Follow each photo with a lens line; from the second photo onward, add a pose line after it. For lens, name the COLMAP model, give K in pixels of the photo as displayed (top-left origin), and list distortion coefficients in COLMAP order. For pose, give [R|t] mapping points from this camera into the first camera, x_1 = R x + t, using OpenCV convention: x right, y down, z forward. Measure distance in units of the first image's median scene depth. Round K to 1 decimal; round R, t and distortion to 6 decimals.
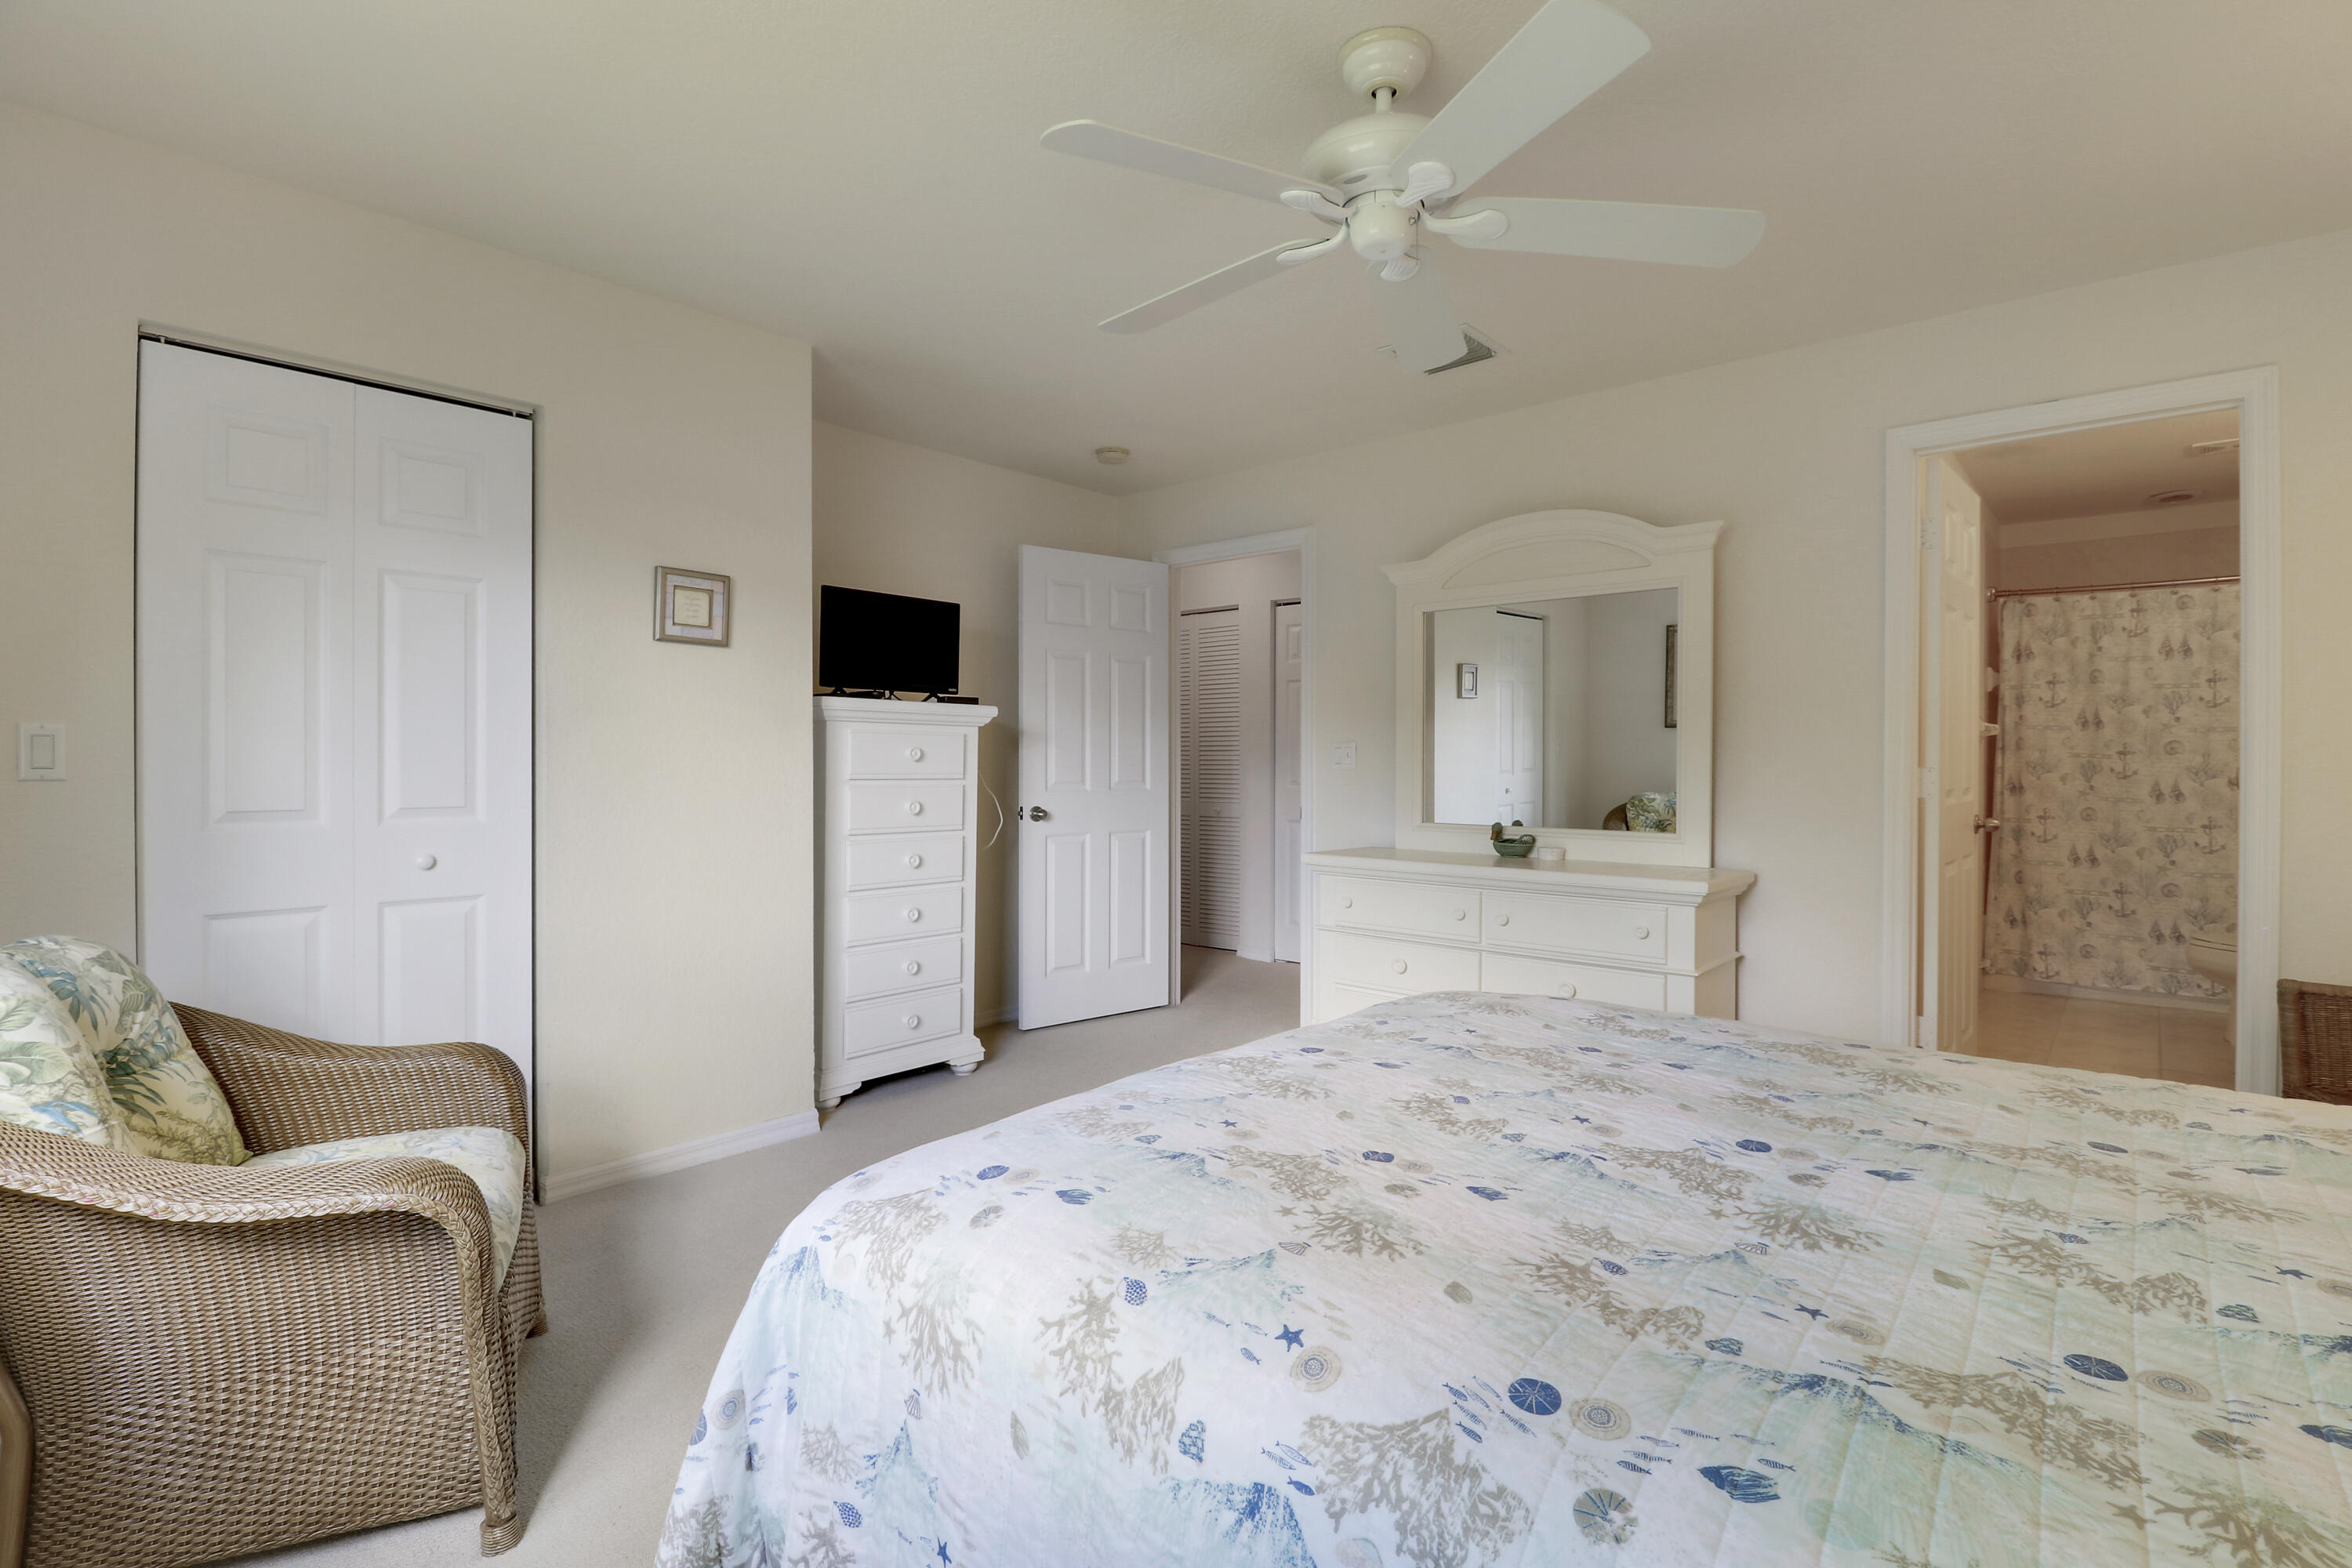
lens RADIAL K [[1103.8, 0, 1180.8], [0, 1103.8, 744.2], [0, 0, 1]] dist [0.010219, -0.016062]
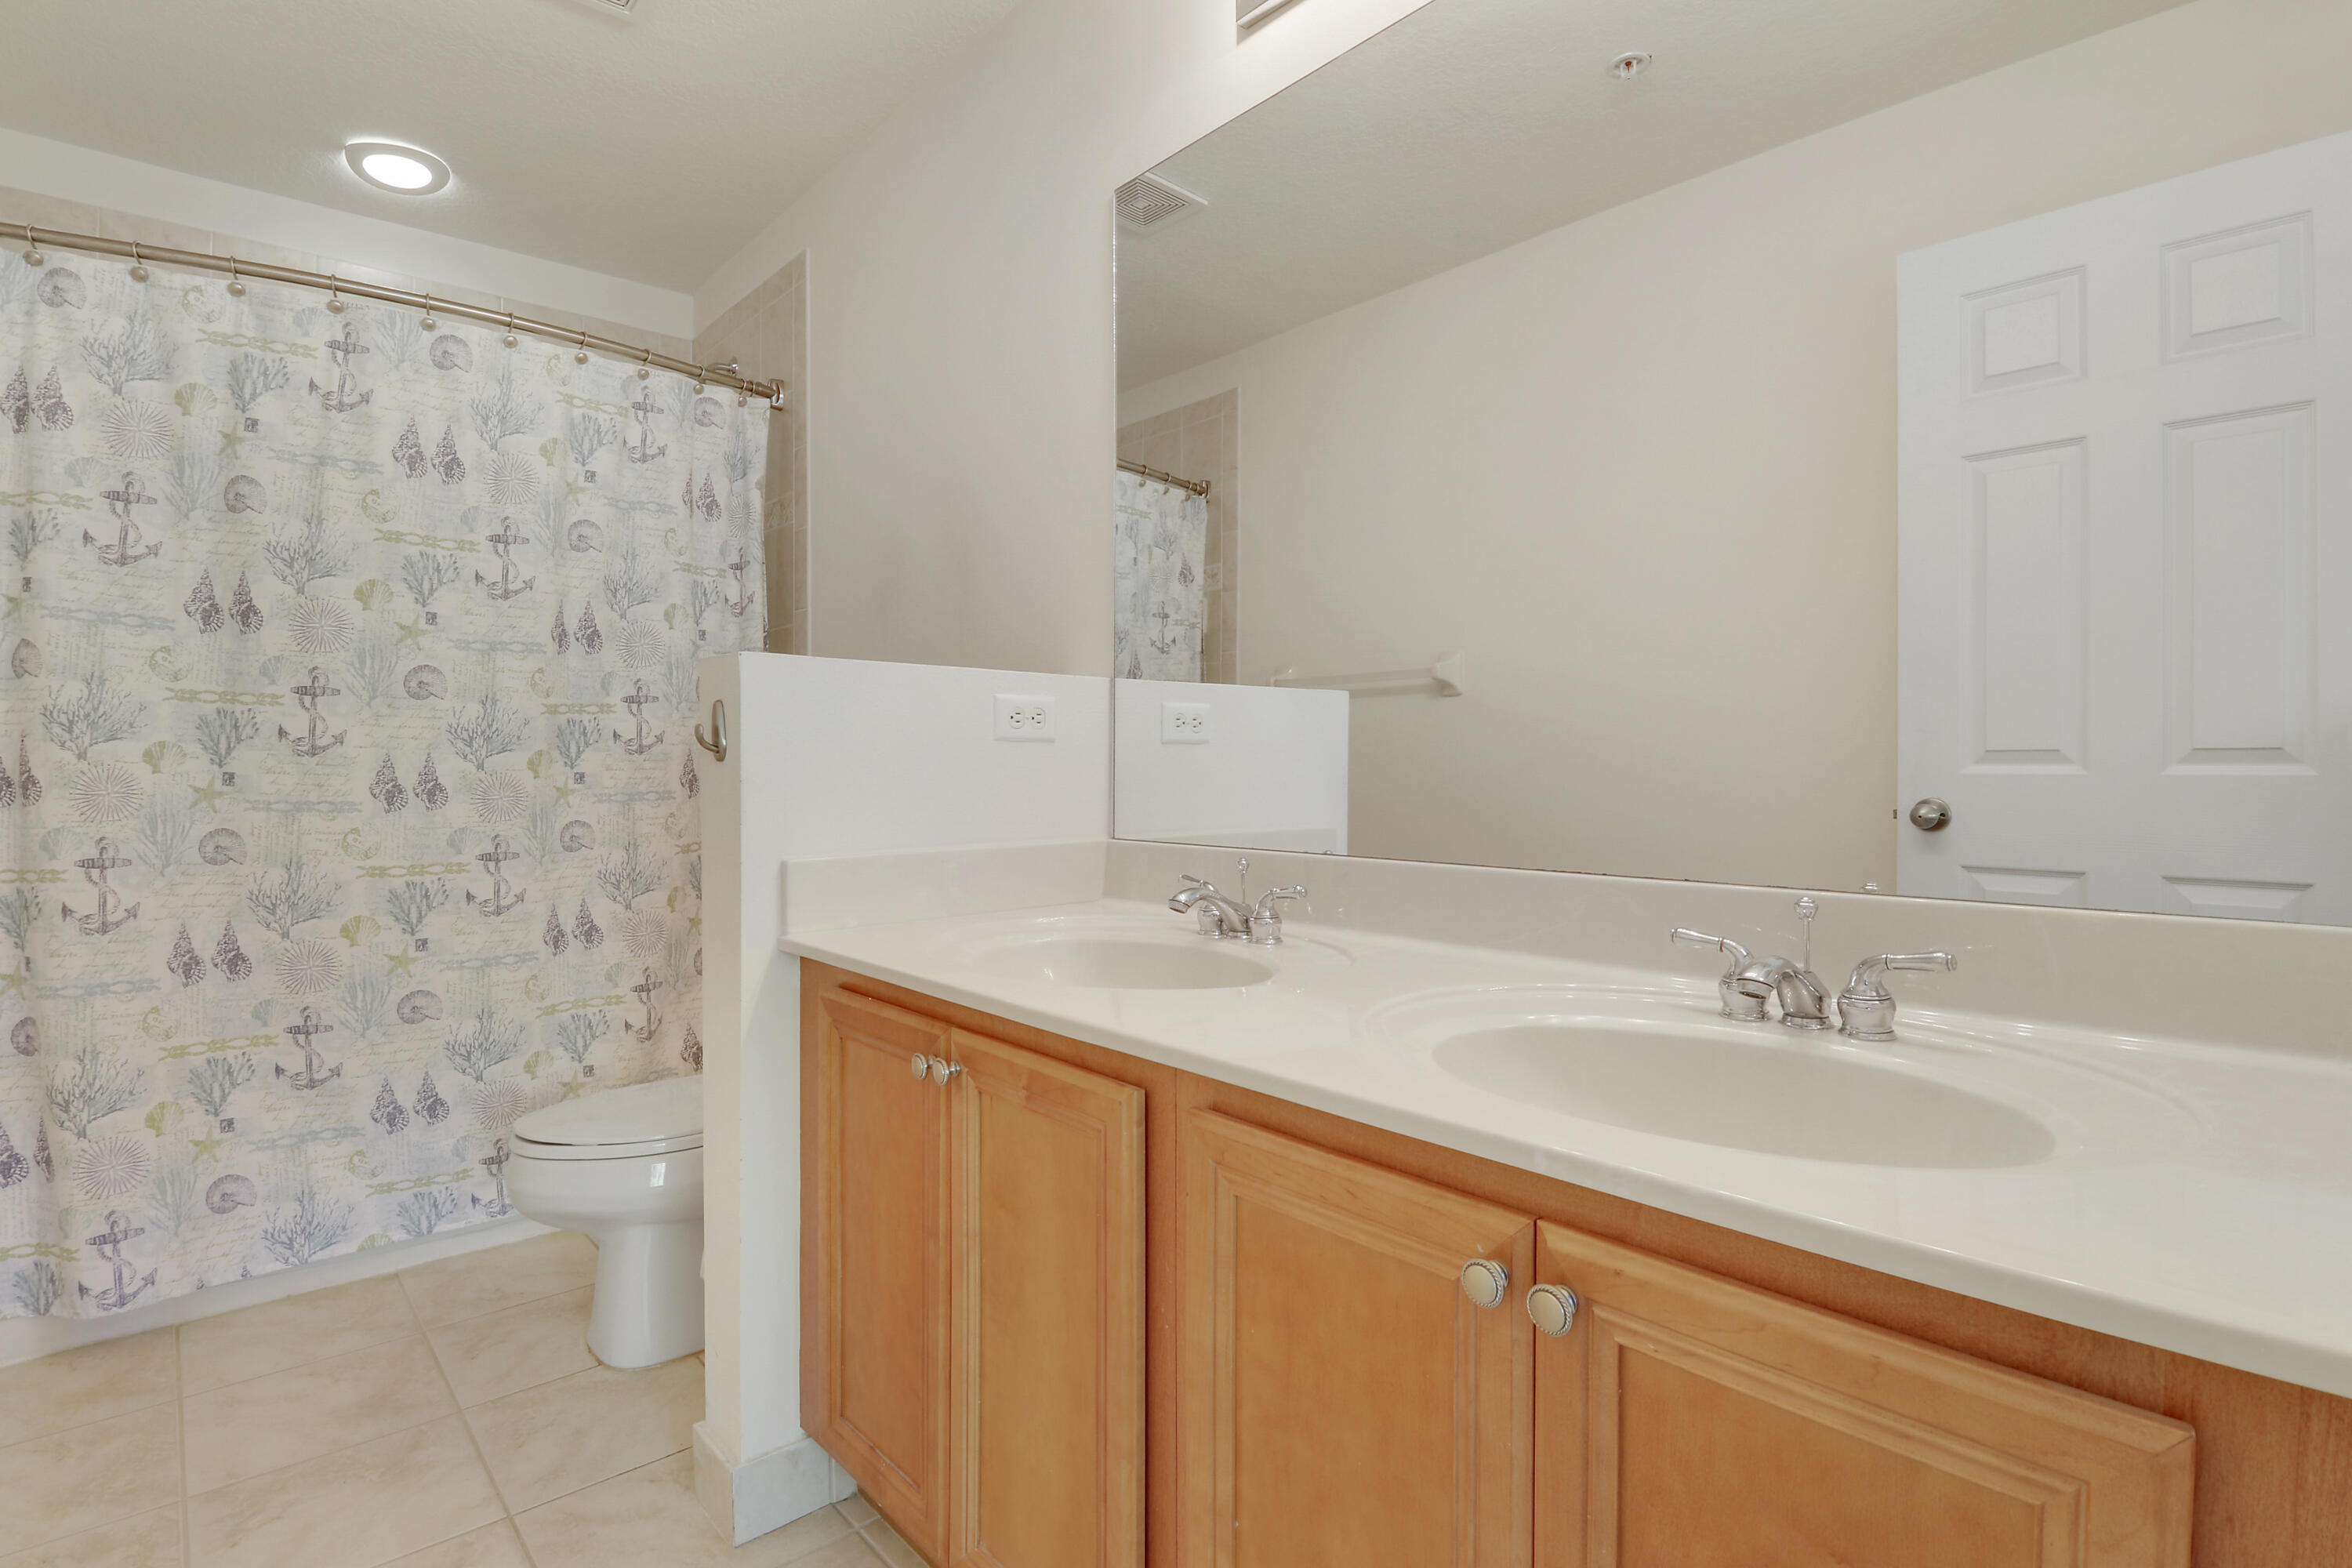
lens RADIAL K [[1077.2, 0, 1176.0], [0, 1077.2, 784.0], [0, 0, 1]] dist [-0.000676, -0.012557]
pose [[0.108004, -0.013207, 0.994063, 0.489387], [-0.004713, 0.999894, 0.013796, 0.034933], [-0.994139, -0.006175, 0.107930, 0.630933]]
